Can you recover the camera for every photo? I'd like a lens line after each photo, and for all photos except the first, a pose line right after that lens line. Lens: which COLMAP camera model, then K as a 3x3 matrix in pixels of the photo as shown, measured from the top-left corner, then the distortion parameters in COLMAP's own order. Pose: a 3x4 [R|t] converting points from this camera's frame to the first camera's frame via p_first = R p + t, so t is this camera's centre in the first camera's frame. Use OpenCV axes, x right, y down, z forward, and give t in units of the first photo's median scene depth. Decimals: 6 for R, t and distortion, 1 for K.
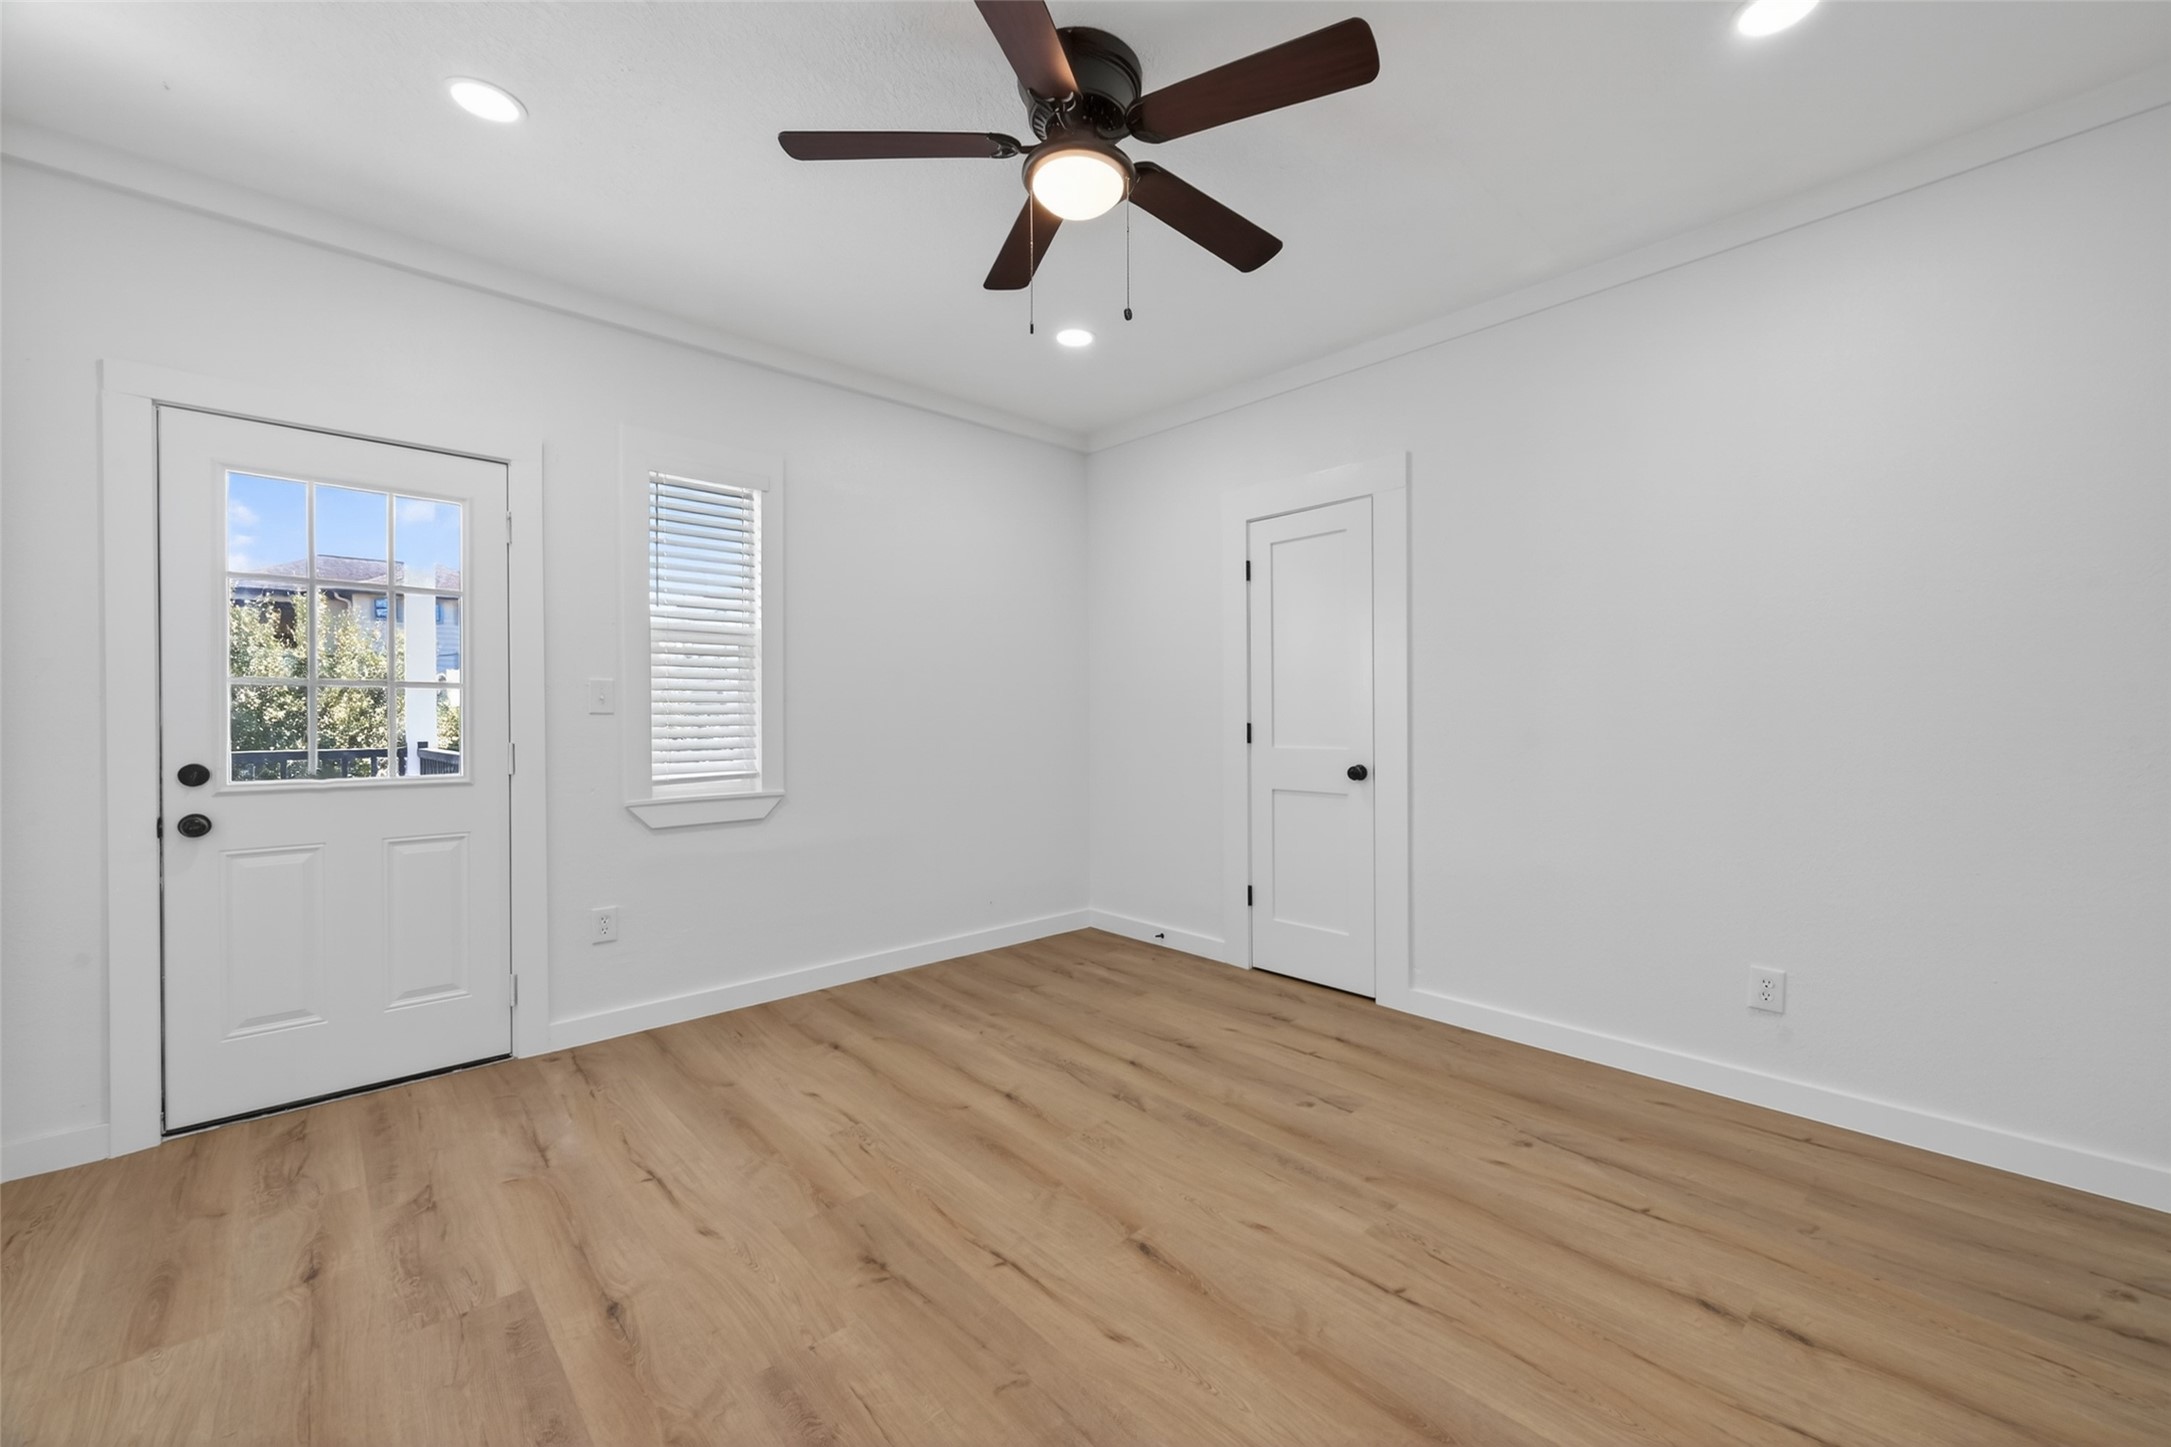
lens RADIAL K [[858.8, 0, 1087.1], [0, 858.8, 714.1], [0, 0, 1]] dist [0.001802, 0.000039]
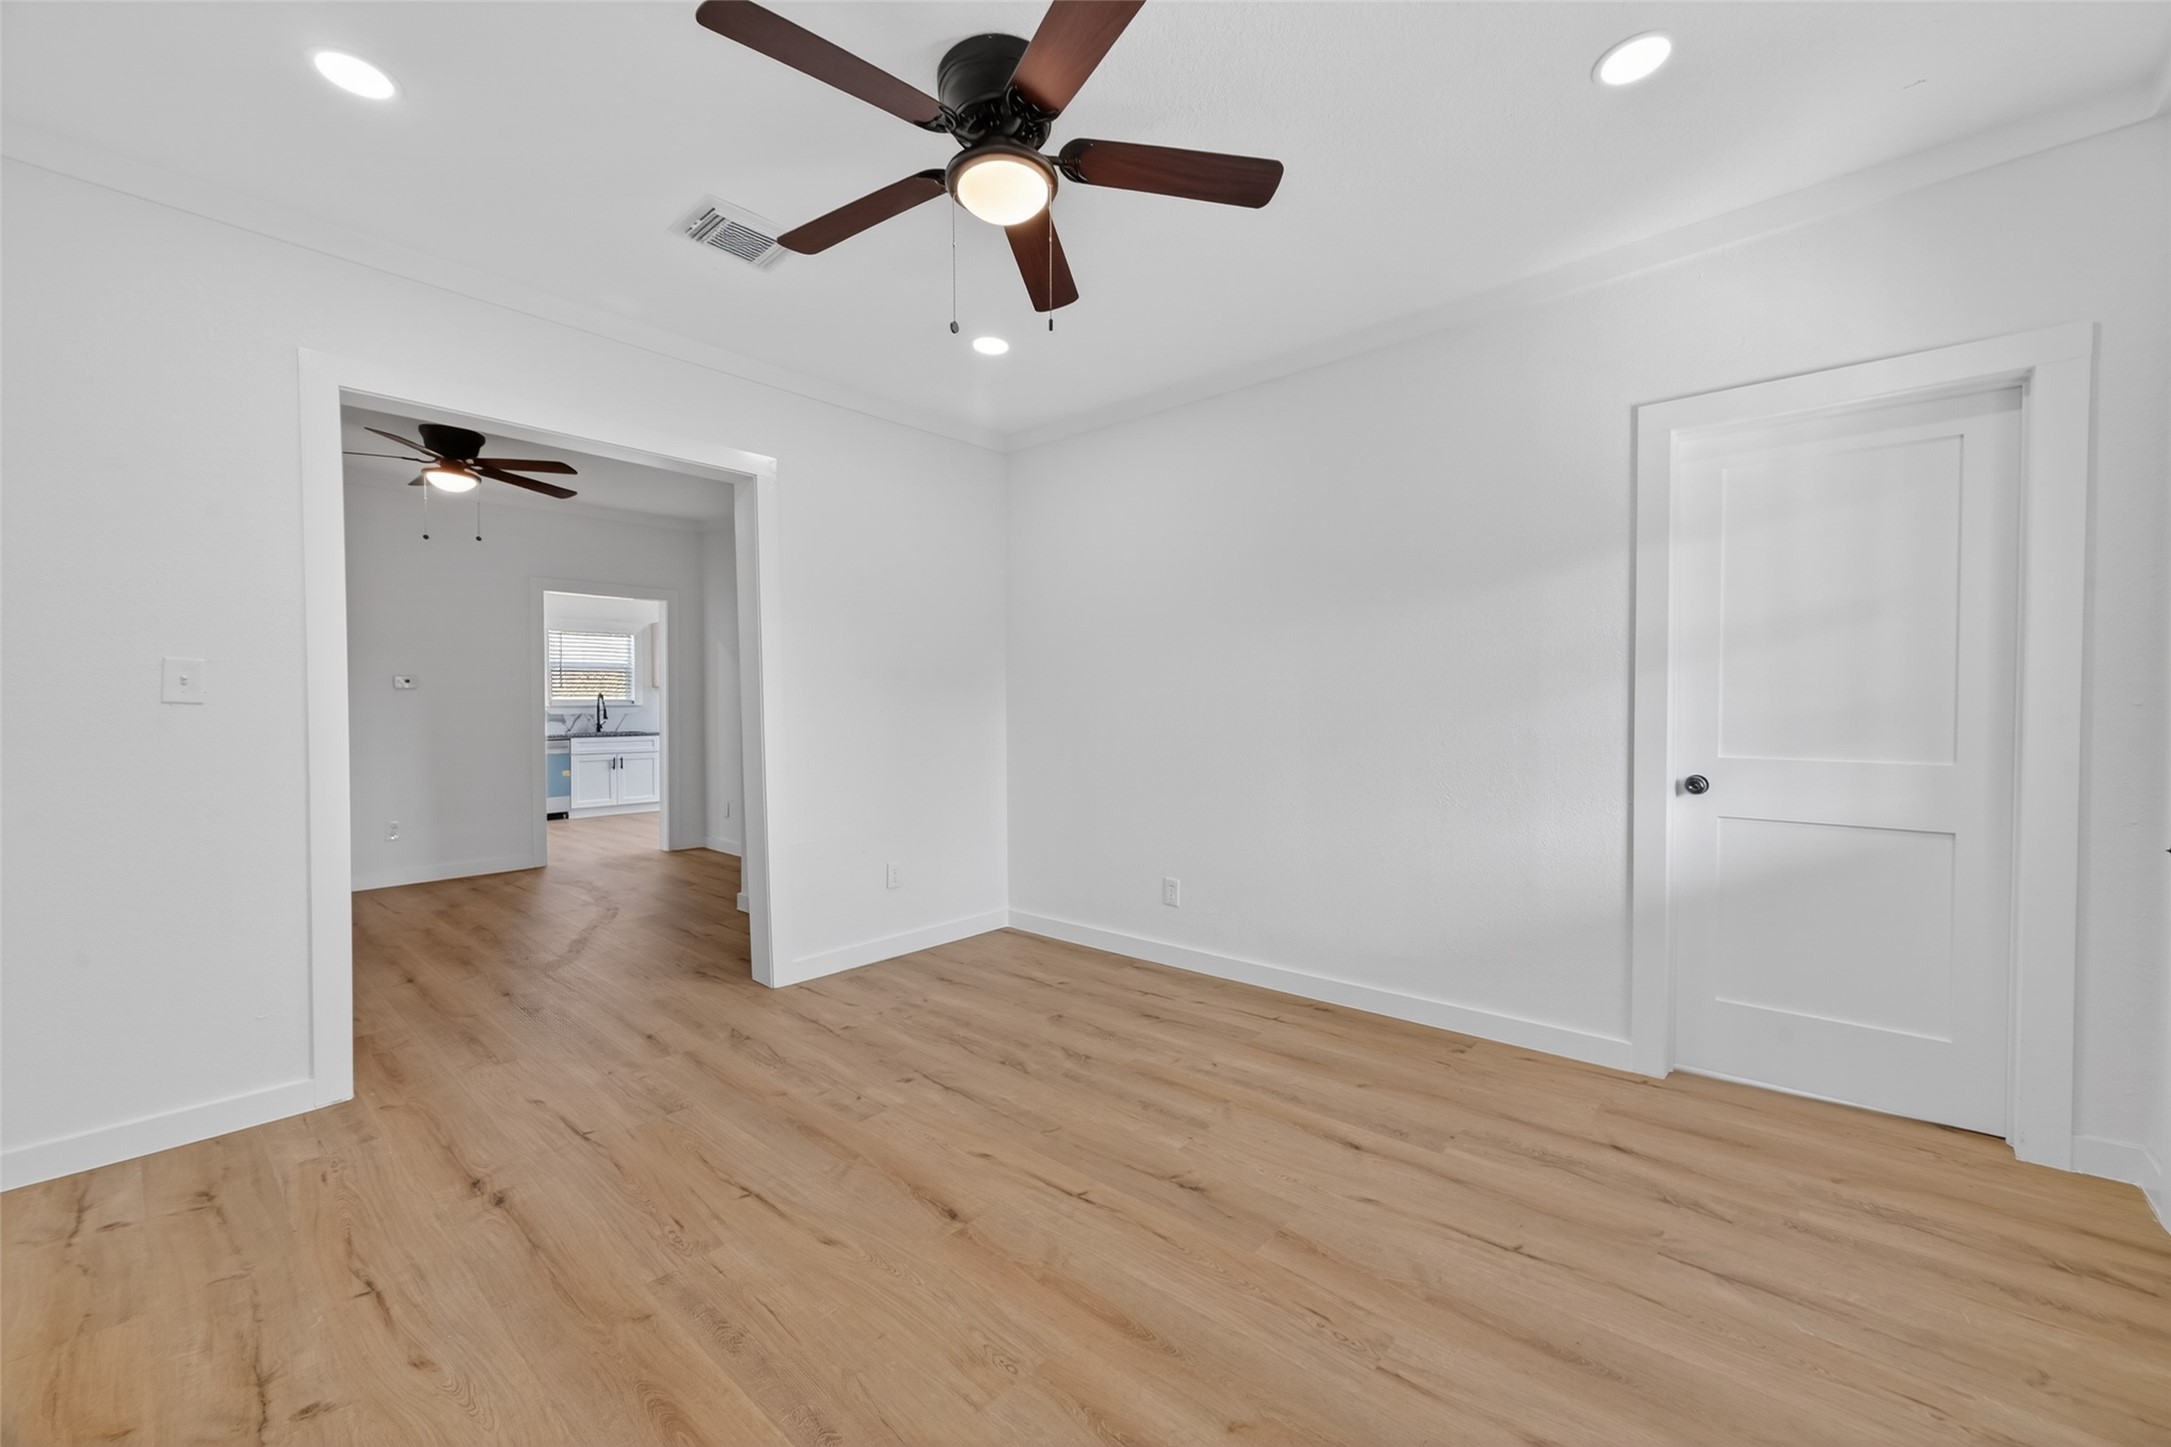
lens RADIAL K [[858.8, 0, 1087.1], [0, 858.8, 714.1], [0, 0, 1]] dist [0.001802, 0.000039]
pose [[-0.994412, 0.013579, -0.104696, 0.003201], [0.012813, 0.999886, 0.007991, -0.007803], [0.104793, 0.006605, -0.994472, 1.692278]]
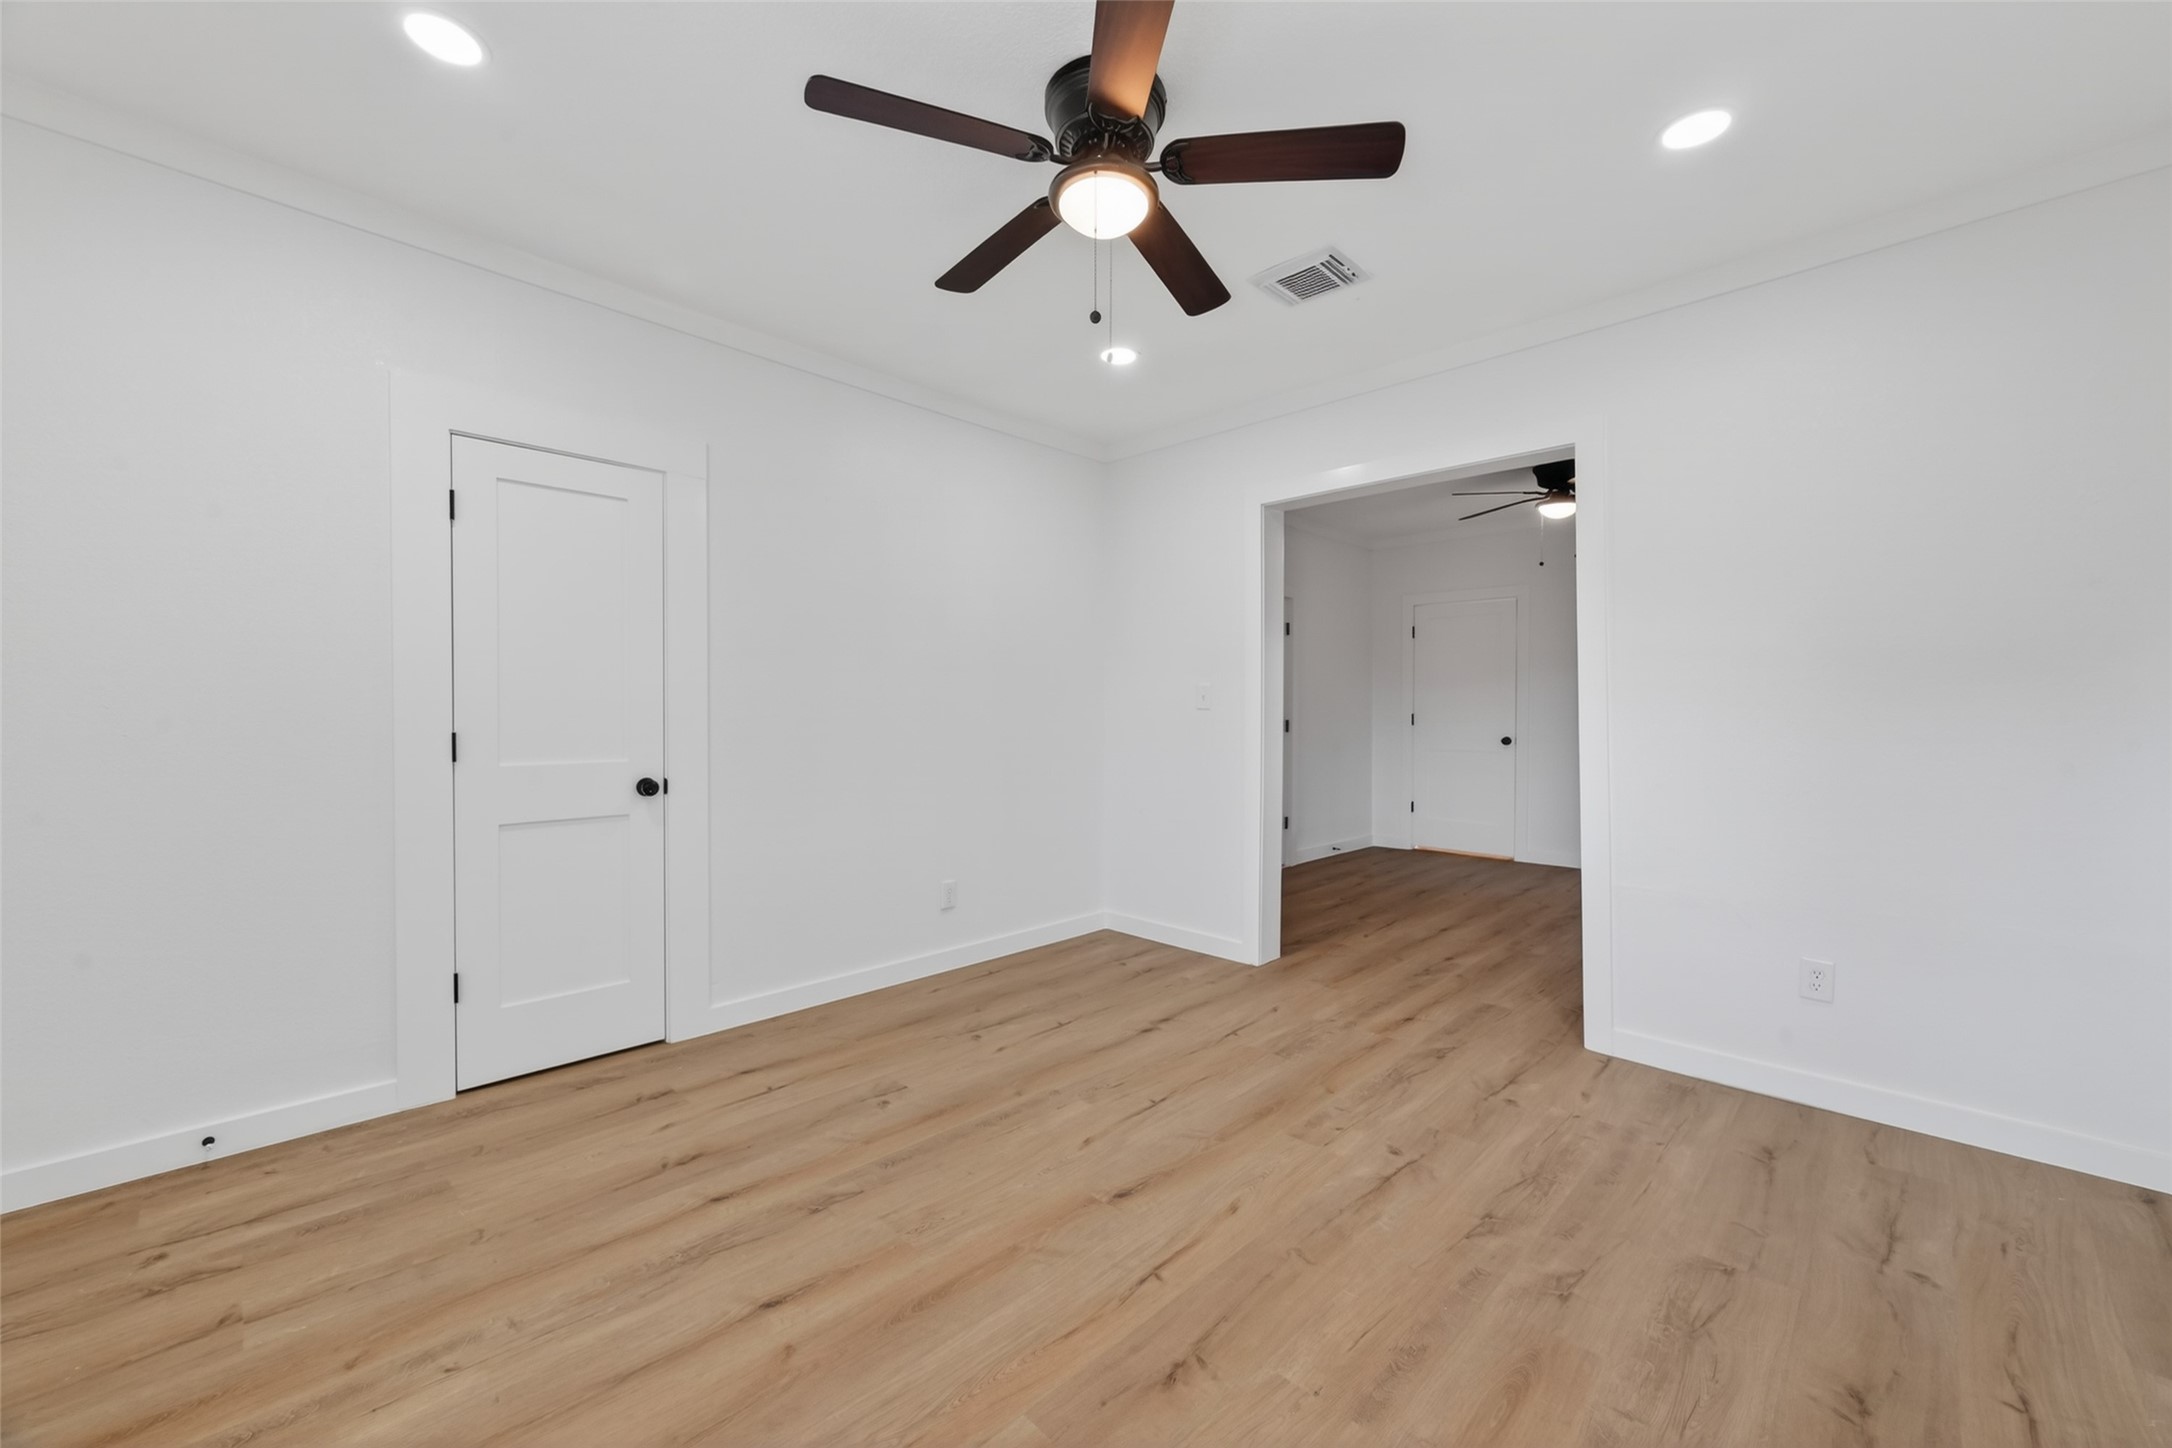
lens RADIAL K [[856.8, 0, 1100.6], [0, 856.8, 730.2], [0, 0, 1]] dist [0.001060, 0.000006]
pose [[-0.060726, -0.014335, 0.998052, -0.855031], [-0.004326, 0.999891, 0.014098, -0.006089], [-0.998145, -0.003461, -0.060781, 0.893764]]
